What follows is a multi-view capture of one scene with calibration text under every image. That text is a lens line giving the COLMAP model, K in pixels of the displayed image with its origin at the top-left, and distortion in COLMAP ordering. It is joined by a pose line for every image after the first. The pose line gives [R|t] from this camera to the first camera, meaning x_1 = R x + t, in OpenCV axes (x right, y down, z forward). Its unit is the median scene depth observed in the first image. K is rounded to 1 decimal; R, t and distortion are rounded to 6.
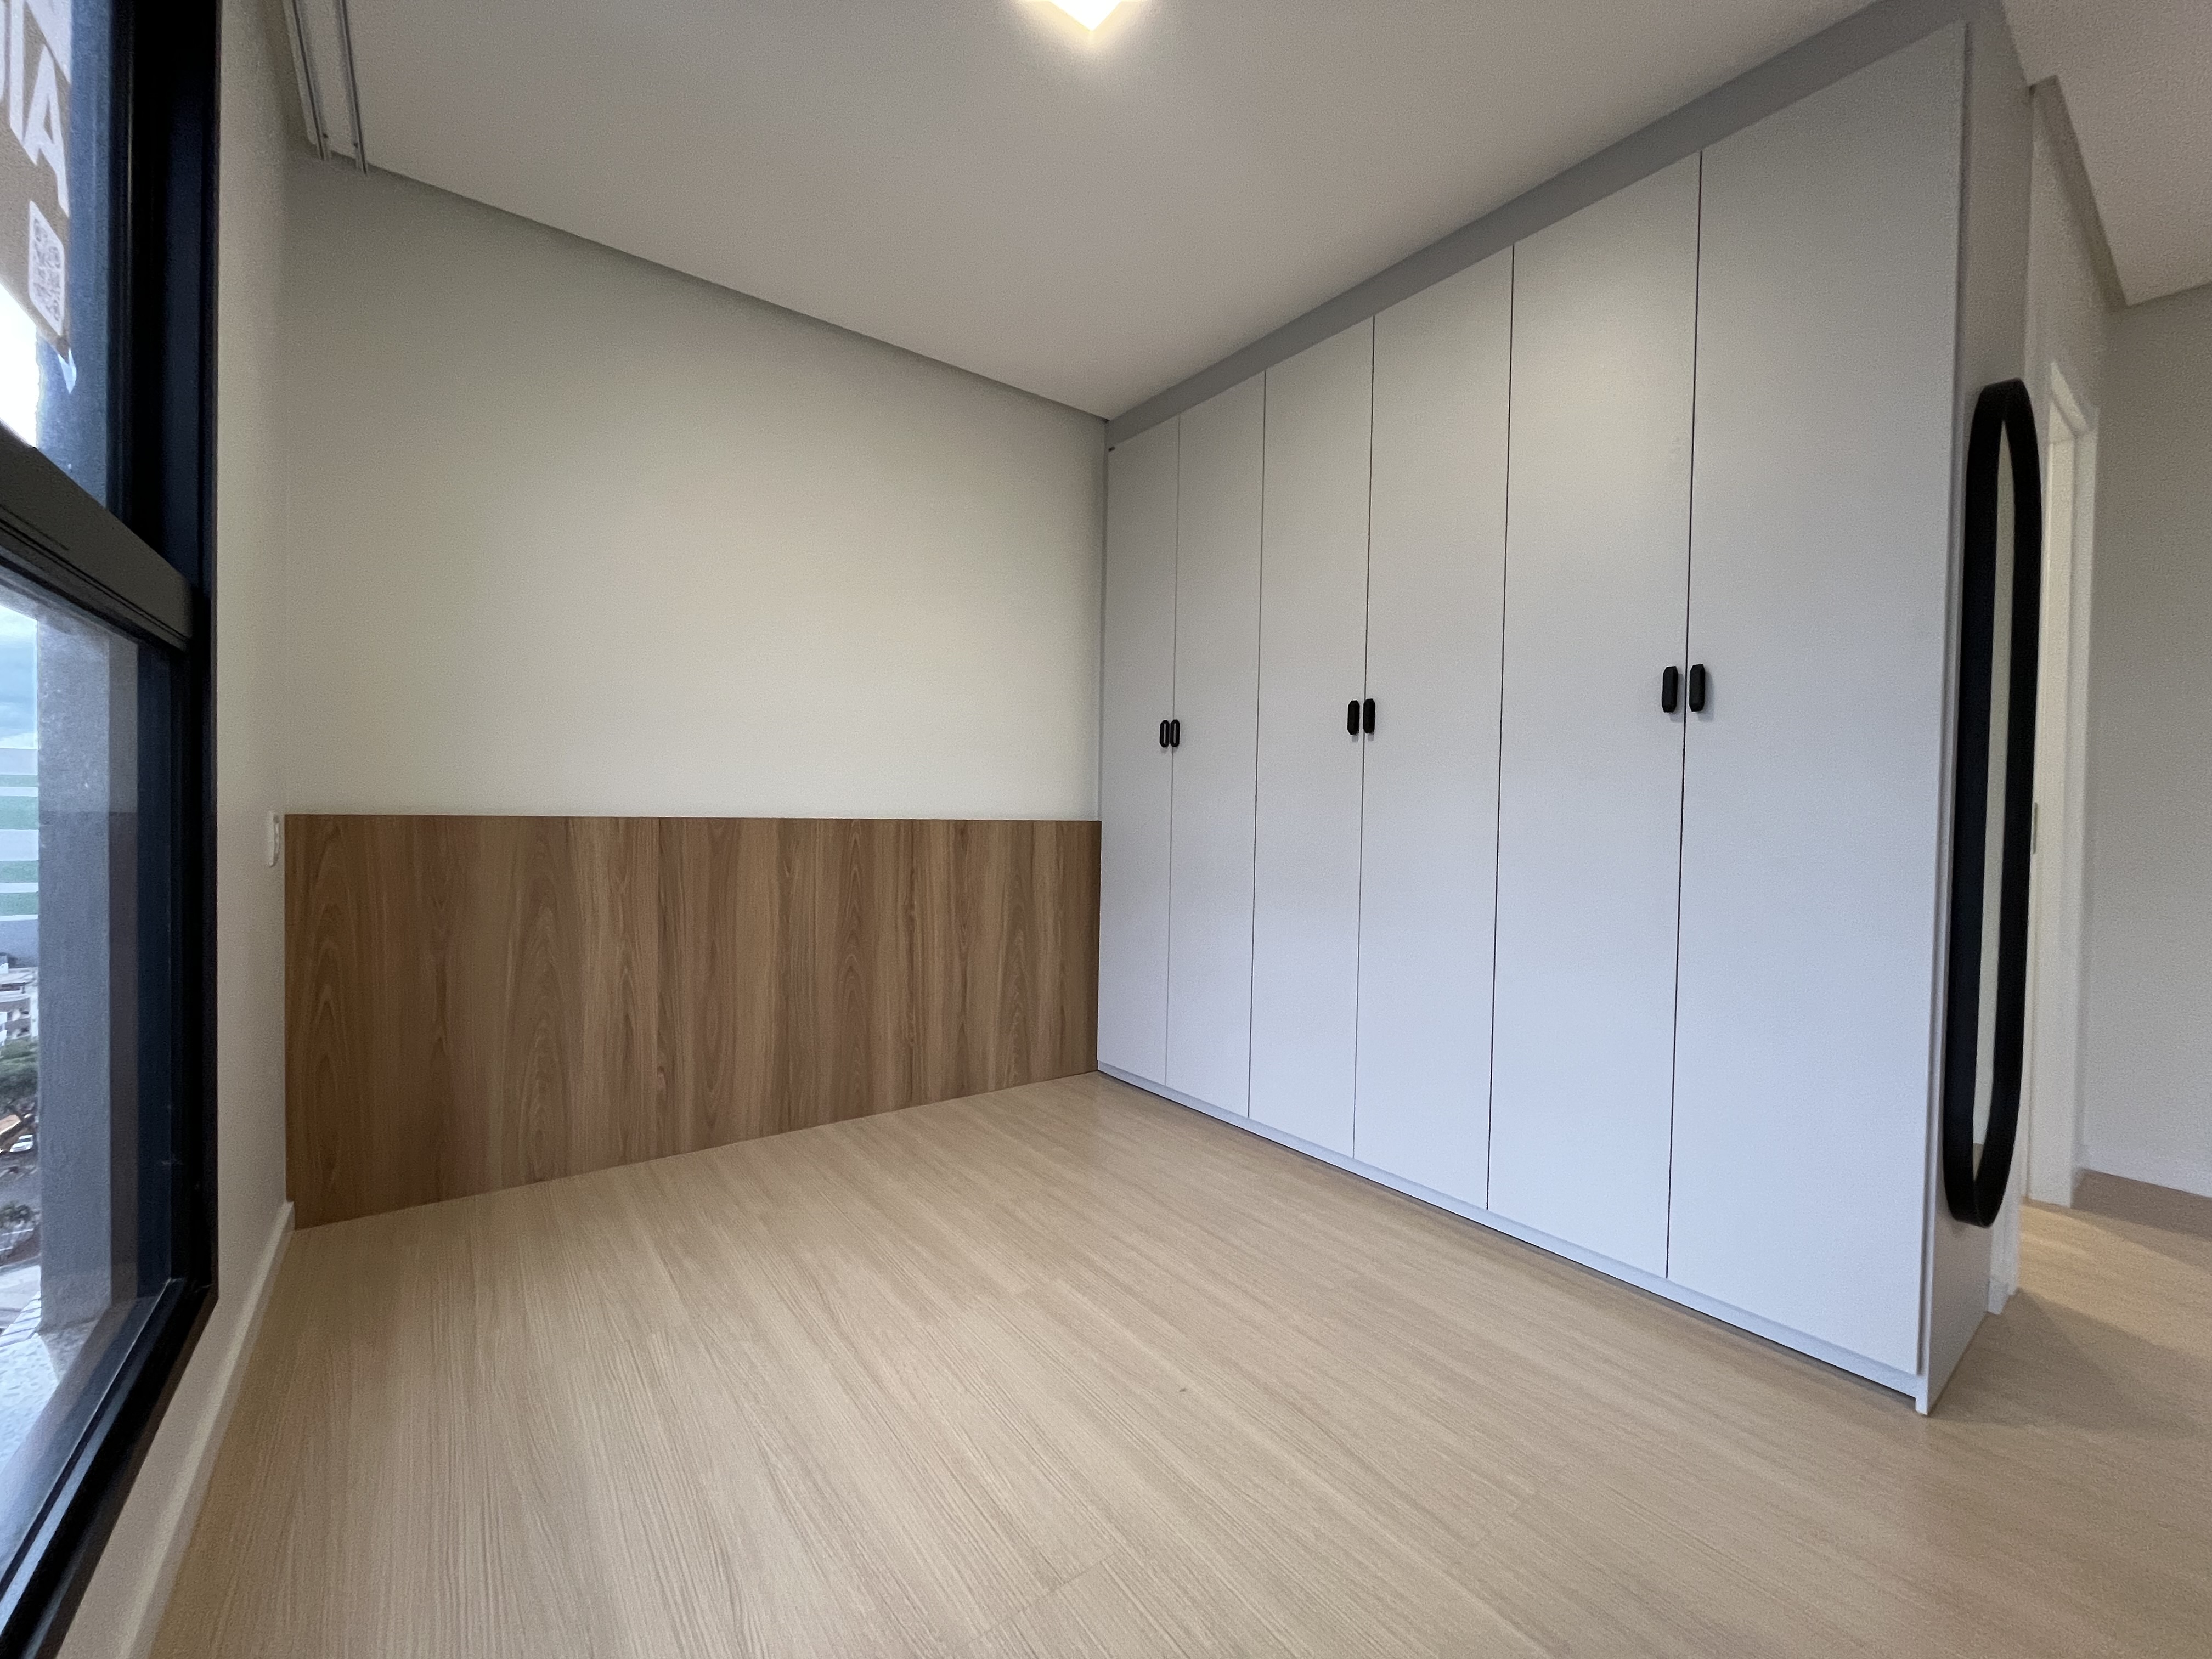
lens RADIAL K [[876.8, 0, 1075.9], [0, 876.8, 879.4], [0, 0, 1]] dist [-0.000605, 0.000050]
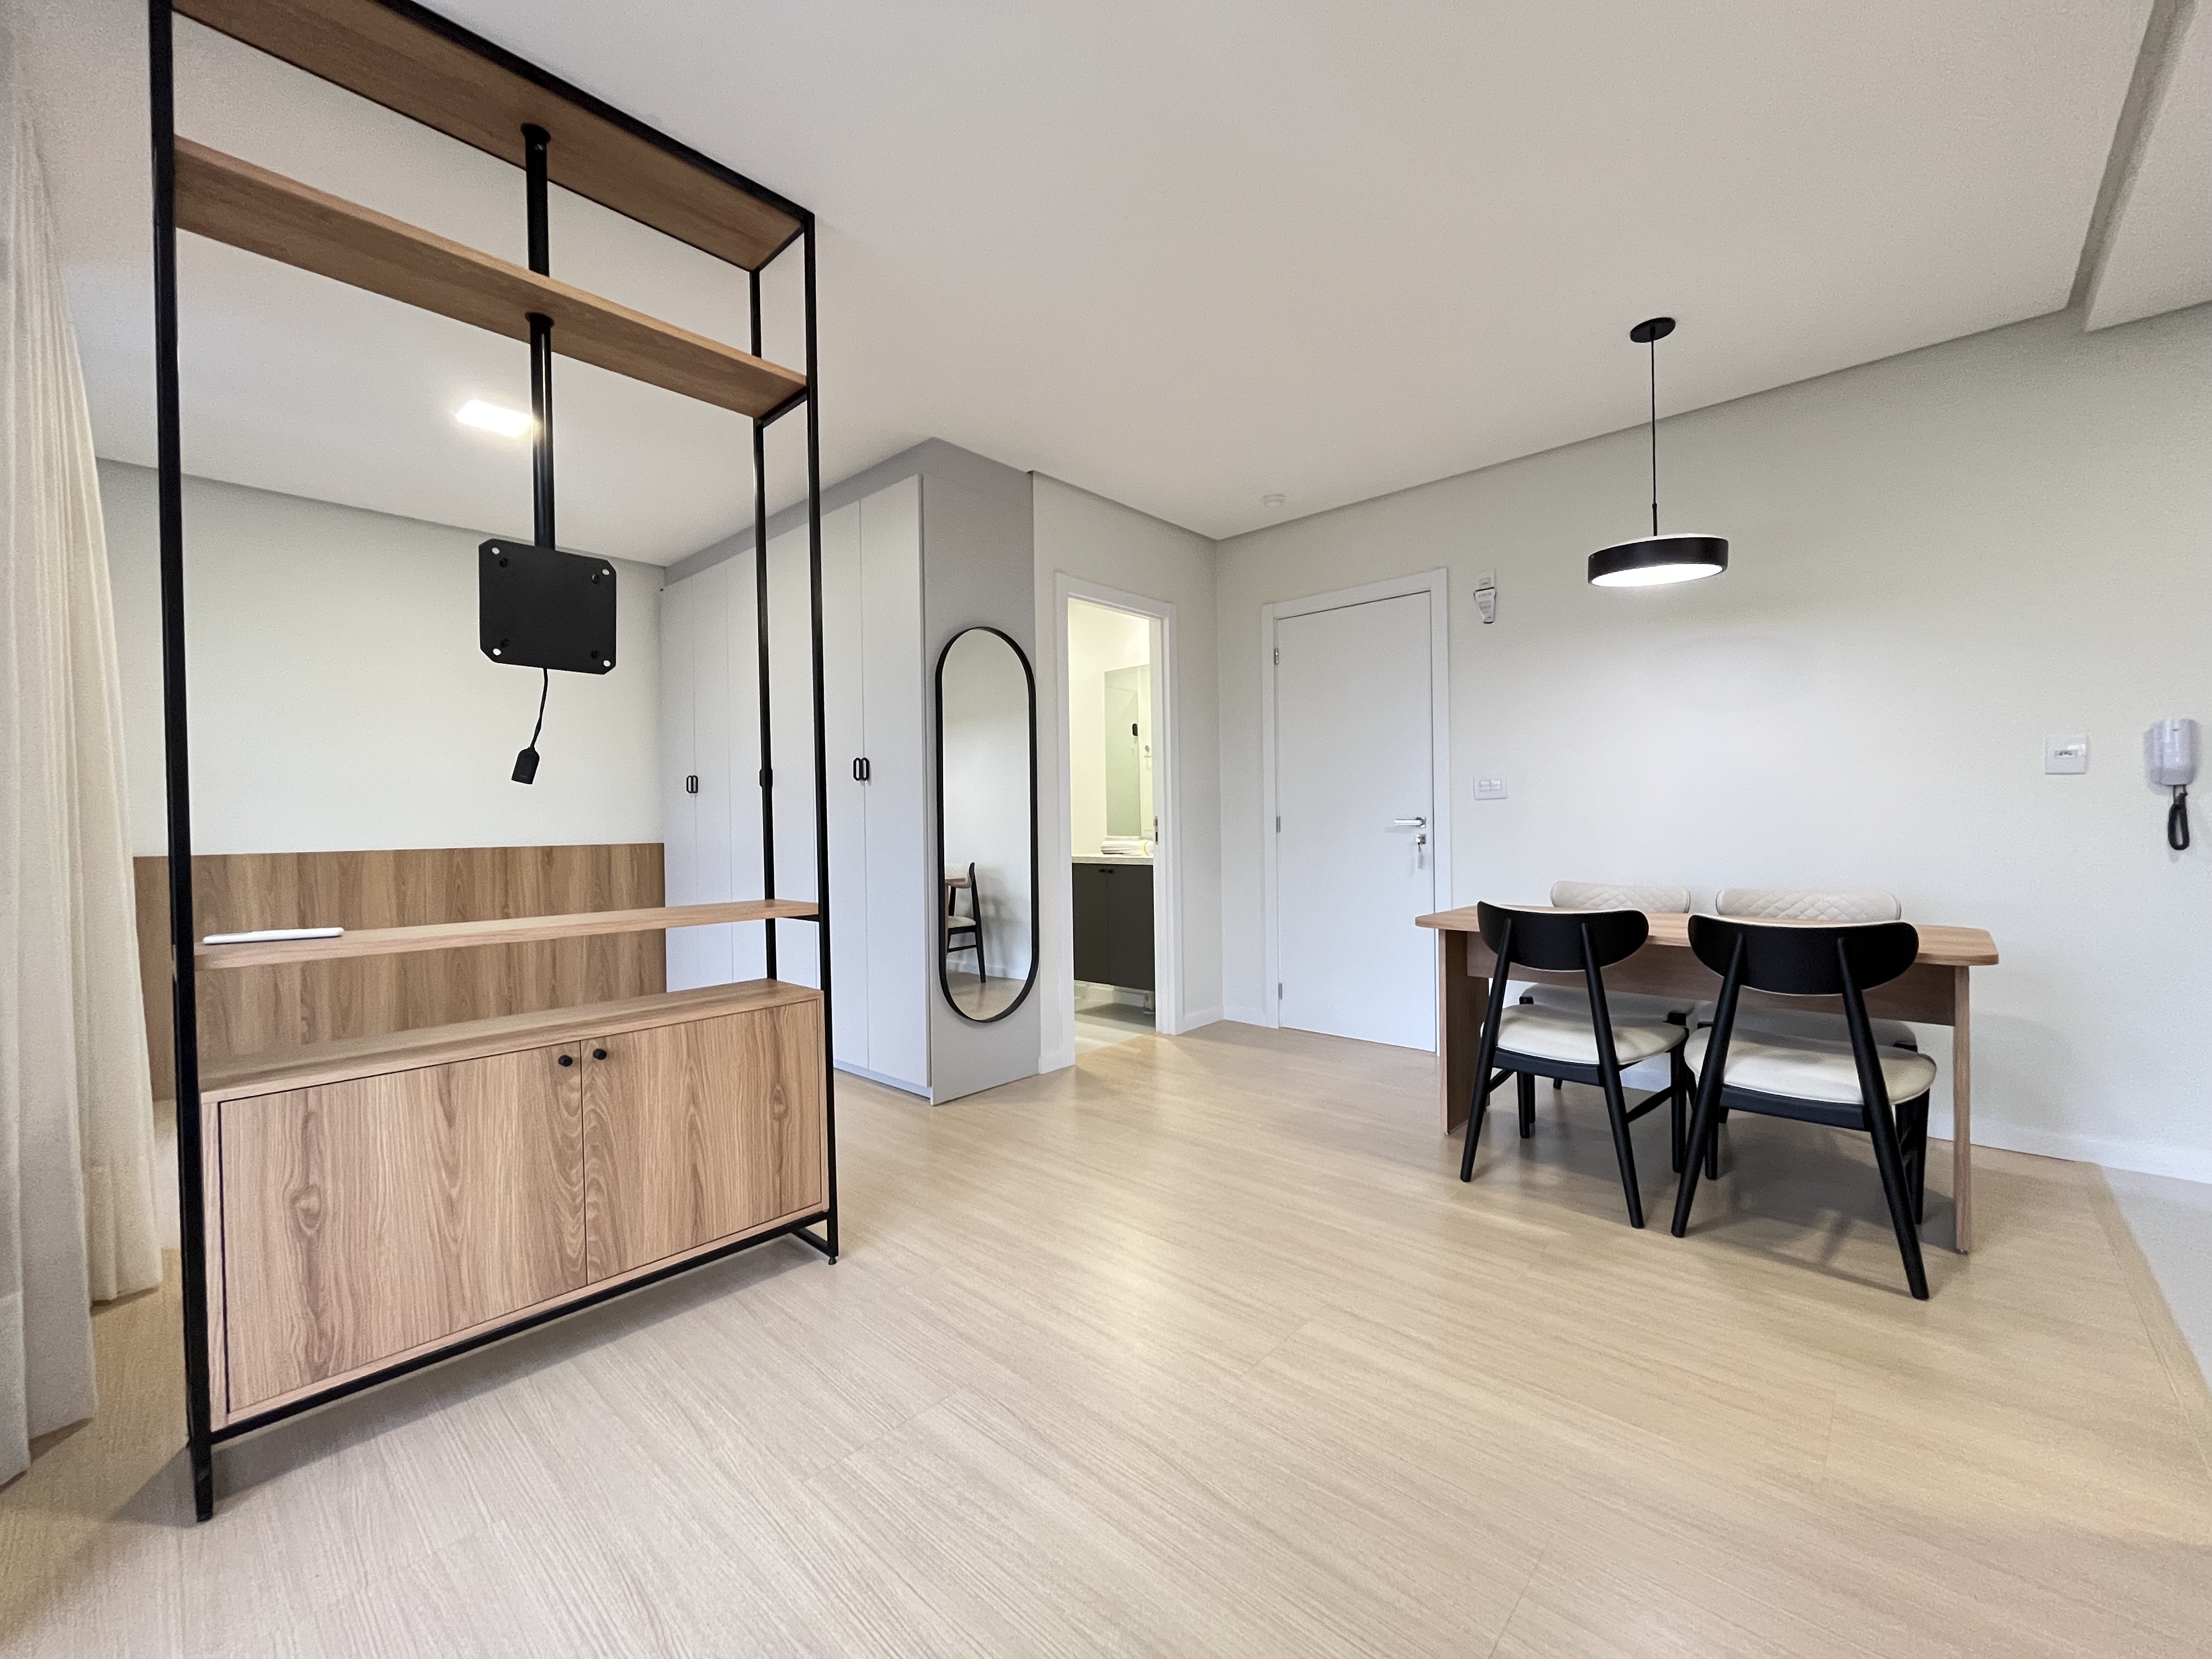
lens RADIAL K [[911.5, 0, 1052.0], [0, 911.5, 827.7], [0, 0, 1]] dist [0.019111, -0.000022]
pose [[0.986183, -0.034048, 0.162124, 0.432153], [0.045993, 0.996451, -0.070505, 0.046611], [-0.159148, 0.076987, 0.984248, -0.626388]]
